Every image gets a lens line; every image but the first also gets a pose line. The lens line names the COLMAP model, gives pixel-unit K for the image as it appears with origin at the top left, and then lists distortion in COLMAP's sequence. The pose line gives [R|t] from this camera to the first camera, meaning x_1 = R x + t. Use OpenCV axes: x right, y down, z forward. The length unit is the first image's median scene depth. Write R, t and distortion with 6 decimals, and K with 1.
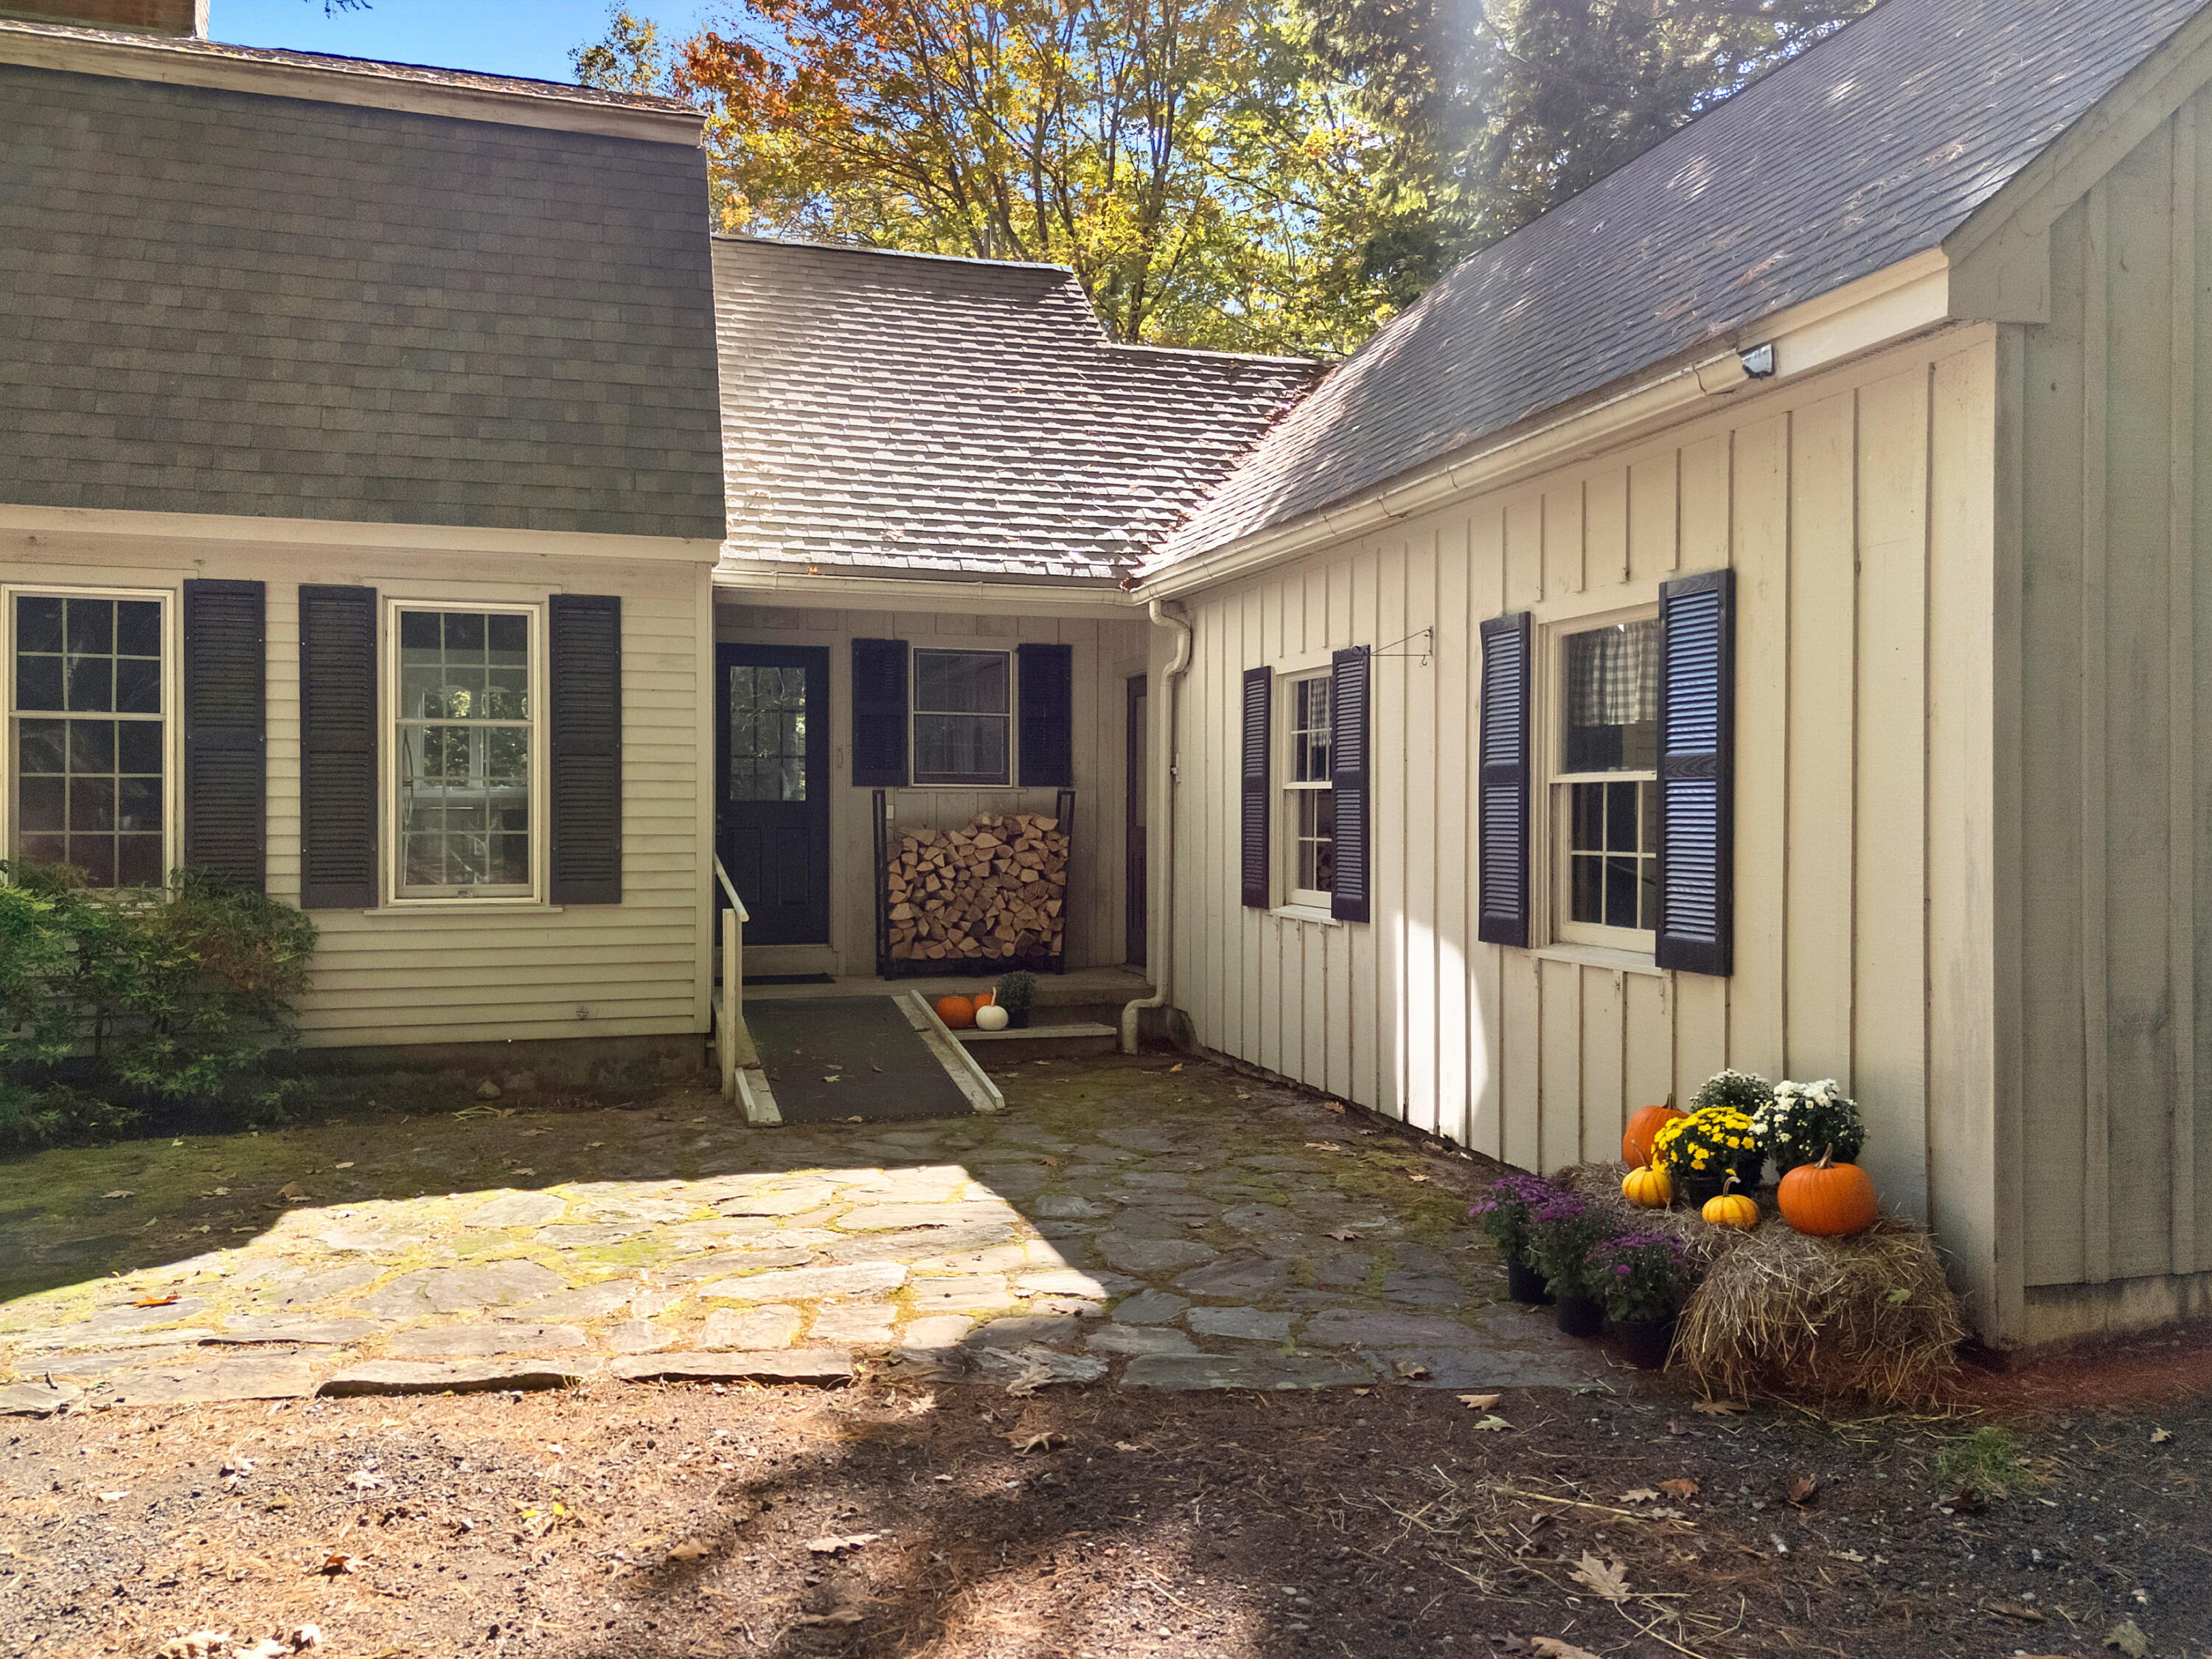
lens RADIAL K [[1760.8, 0, 1112.2], [0, 1760.8, 824.7], [0, 0, 1]] dist [0.077869, -0.070025]
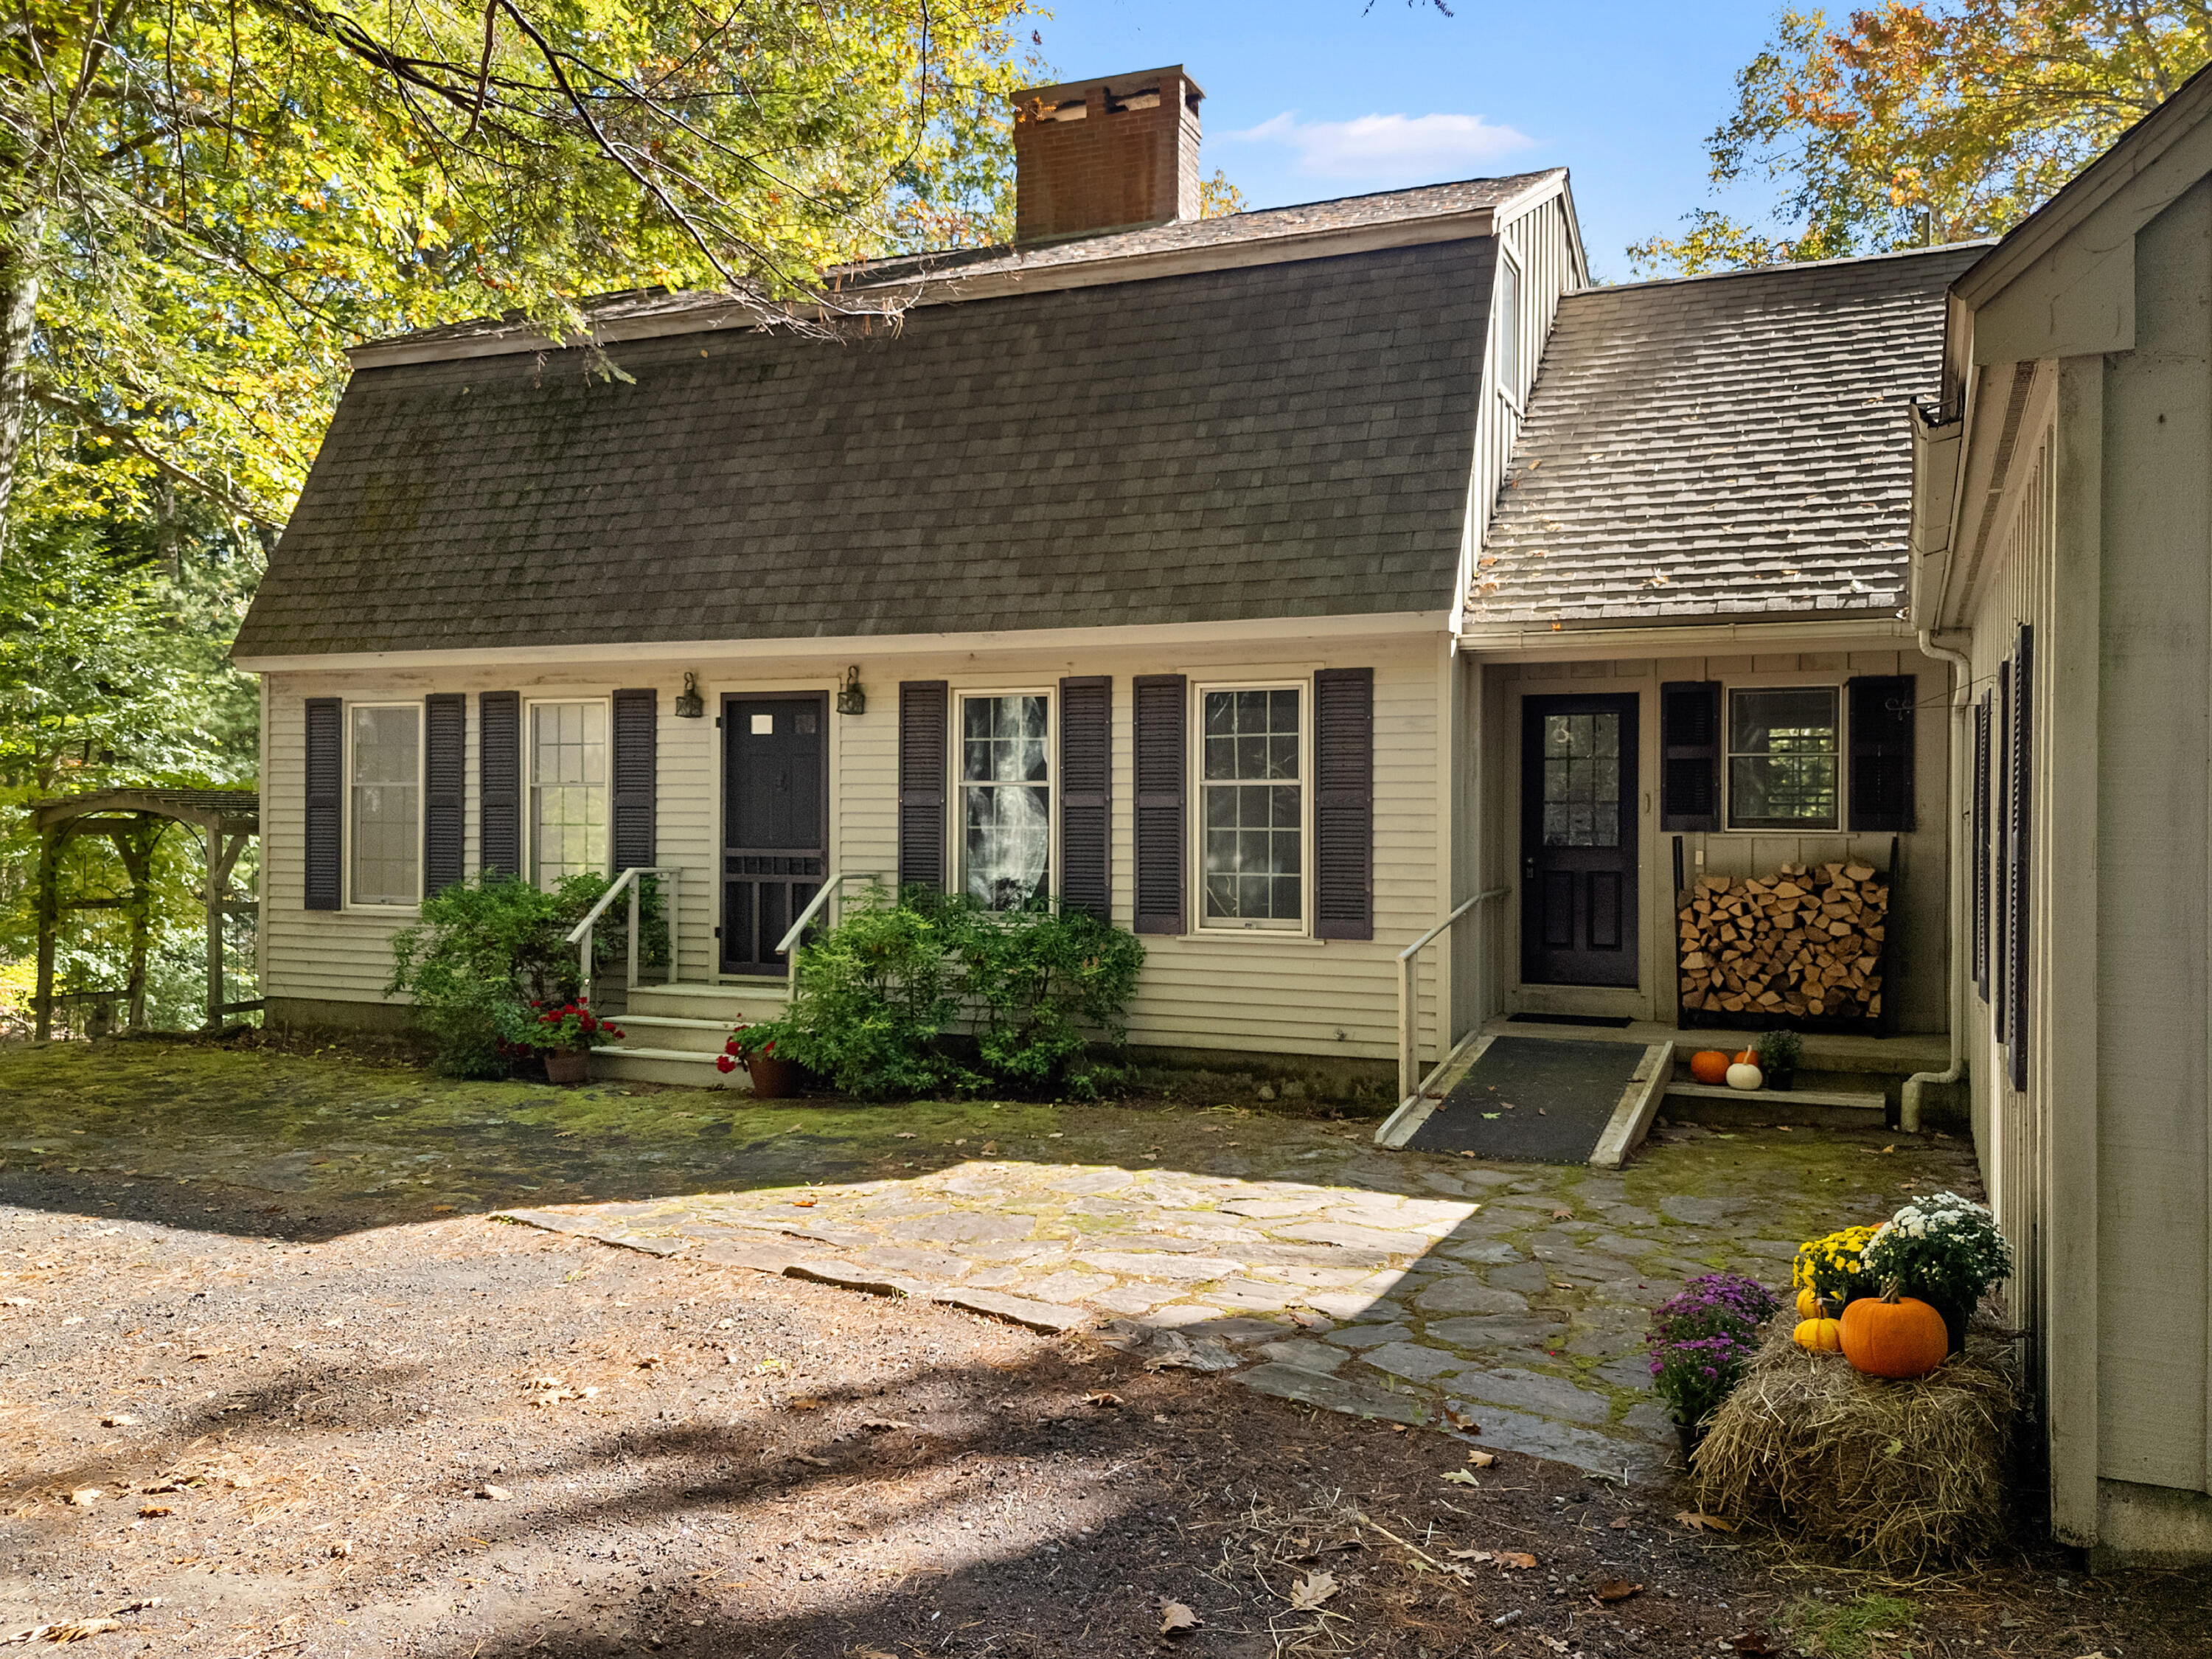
lens RADIAL K [[1896.6, 0, 1171.3], [0, 1896.6, 827.2], [0, 0, 1]] dist [0.087249, -0.073263]
pose [[0.757225, 0.005404, -0.653131, 0.435115], [-0.007232, 0.999974, -0.000111, -0.027663], [0.653114, 0.004807, 0.757245, 0.005758]]
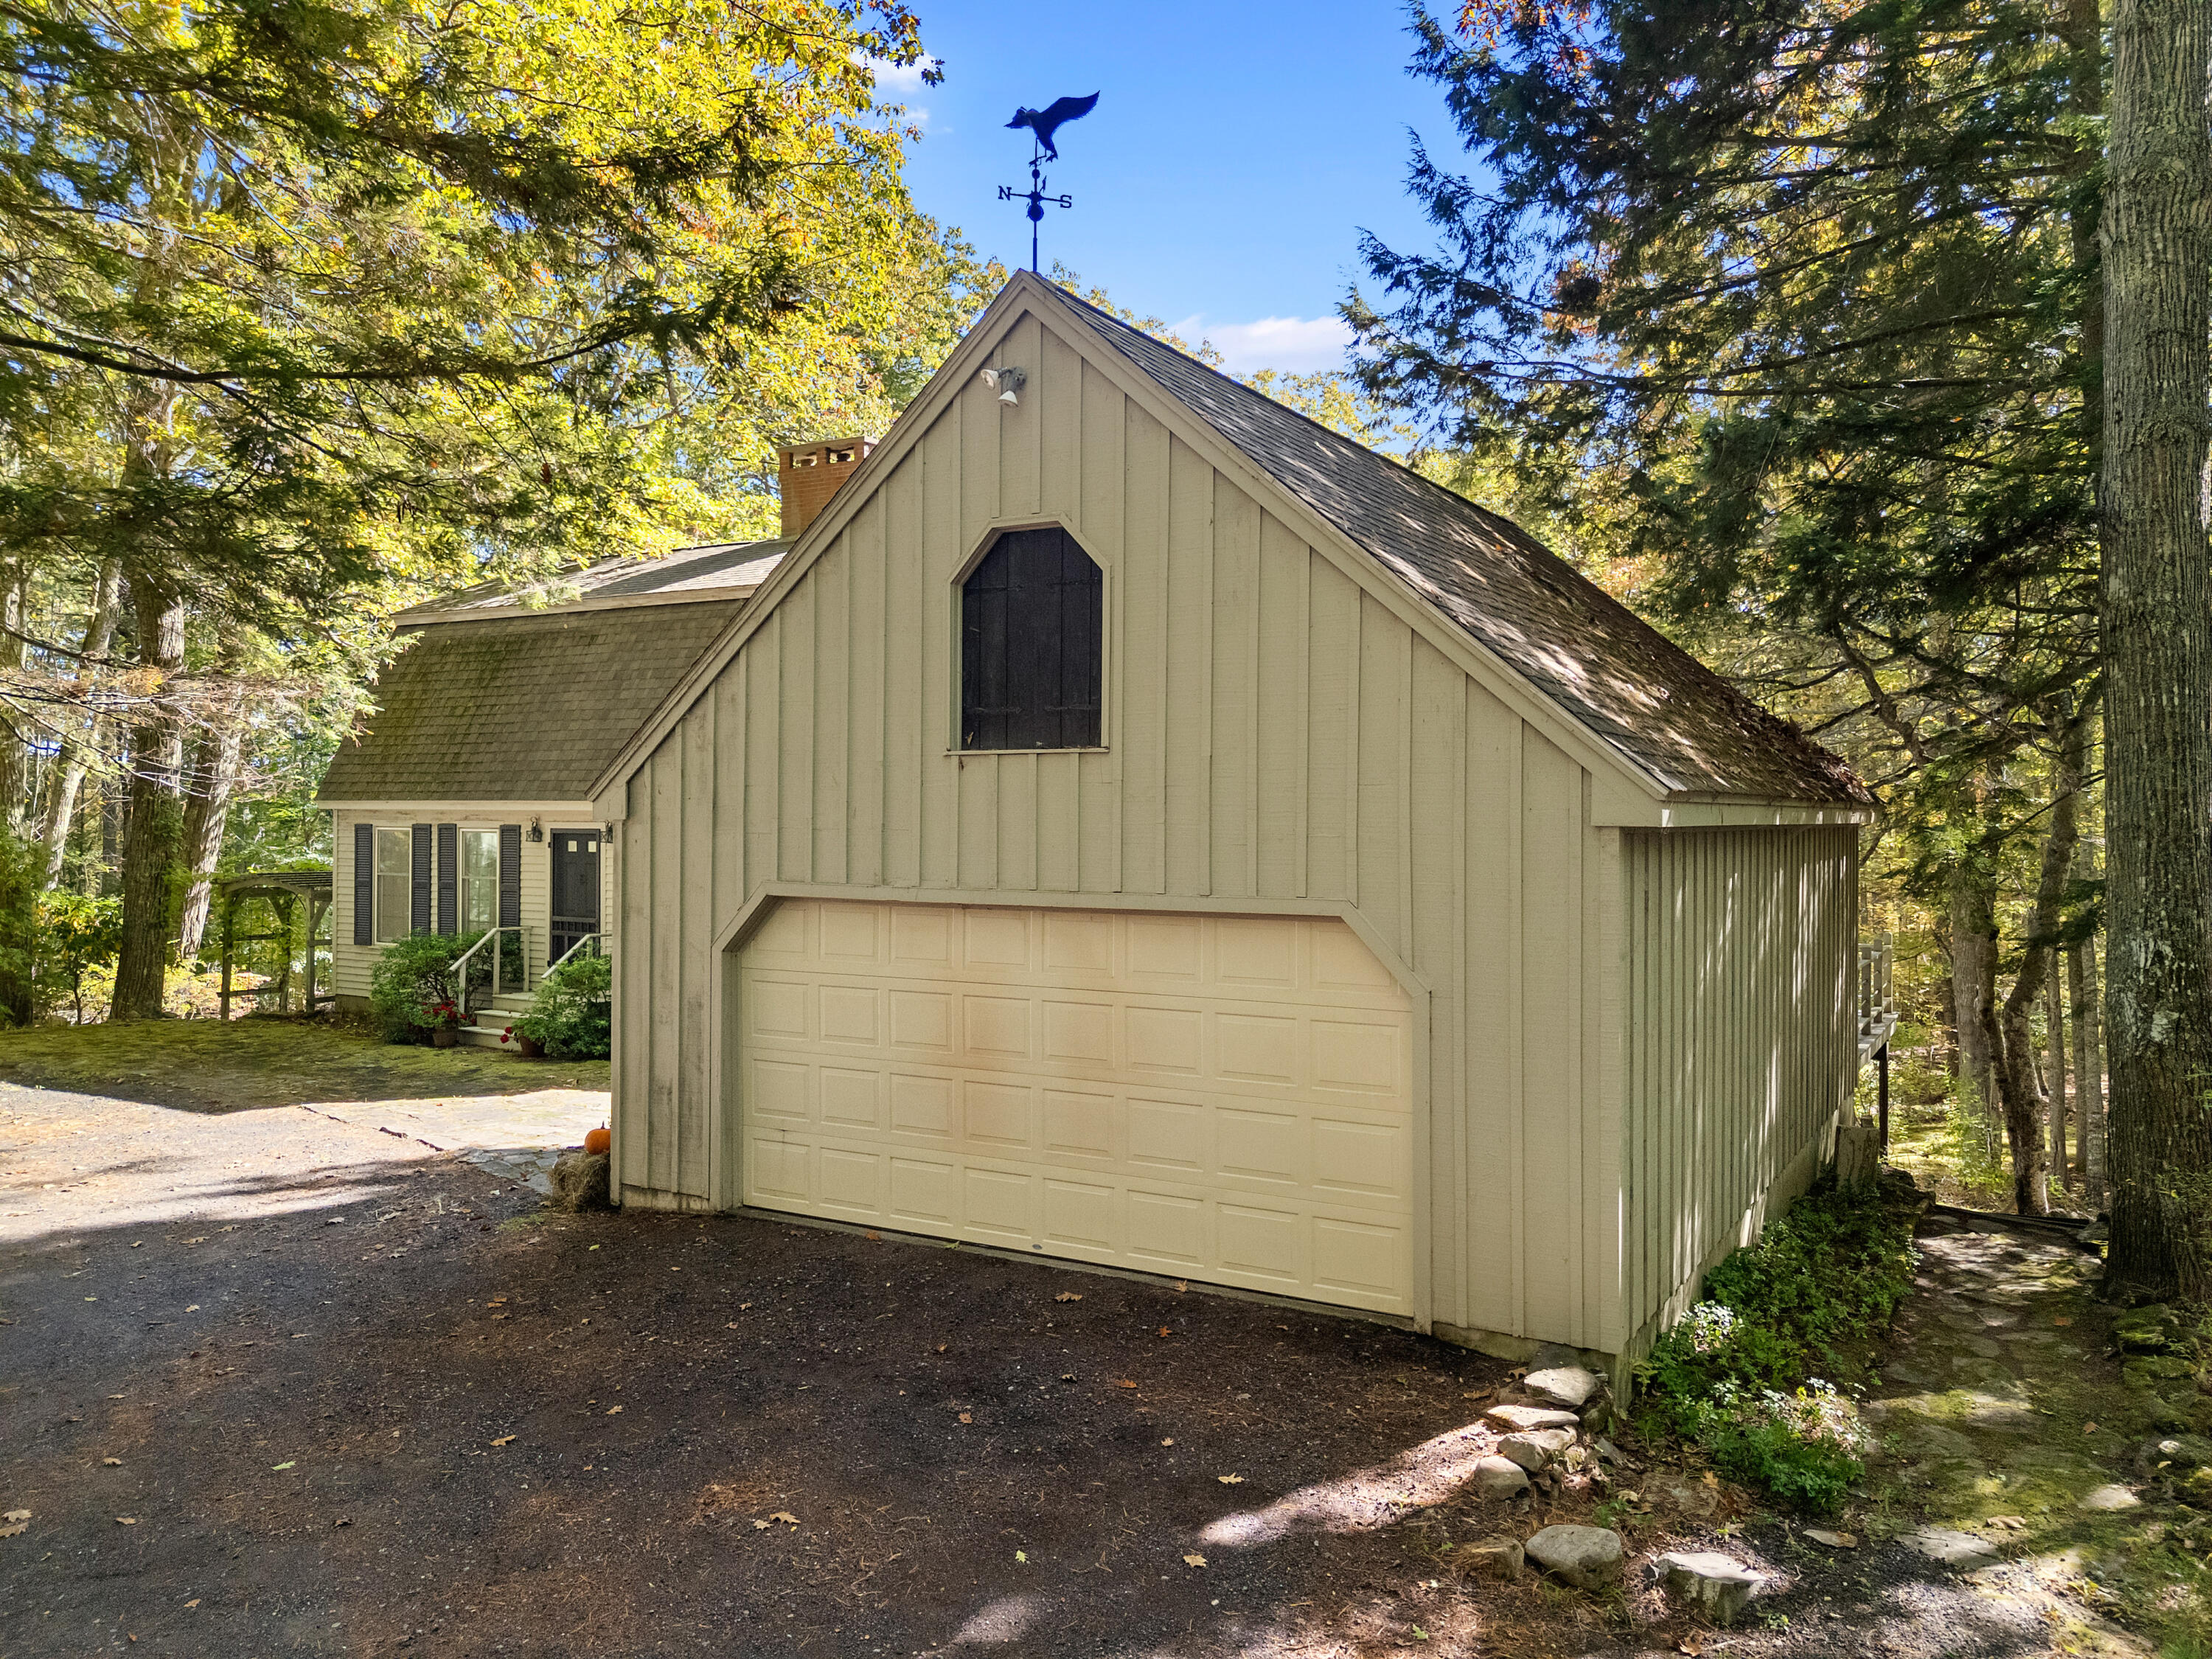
lens RADIAL K [[1630.4, 0, 1105.6], [0, 1630.4, 831.6], [0, 0, 1]] dist [0.034162, -0.010758]
pose [[0.667746, 0.006196, -0.744363, 1.393614], [-0.006868, 0.999974, 0.002163, -0.134833], [0.744358, 0.003668, 0.667771, -0.042842]]
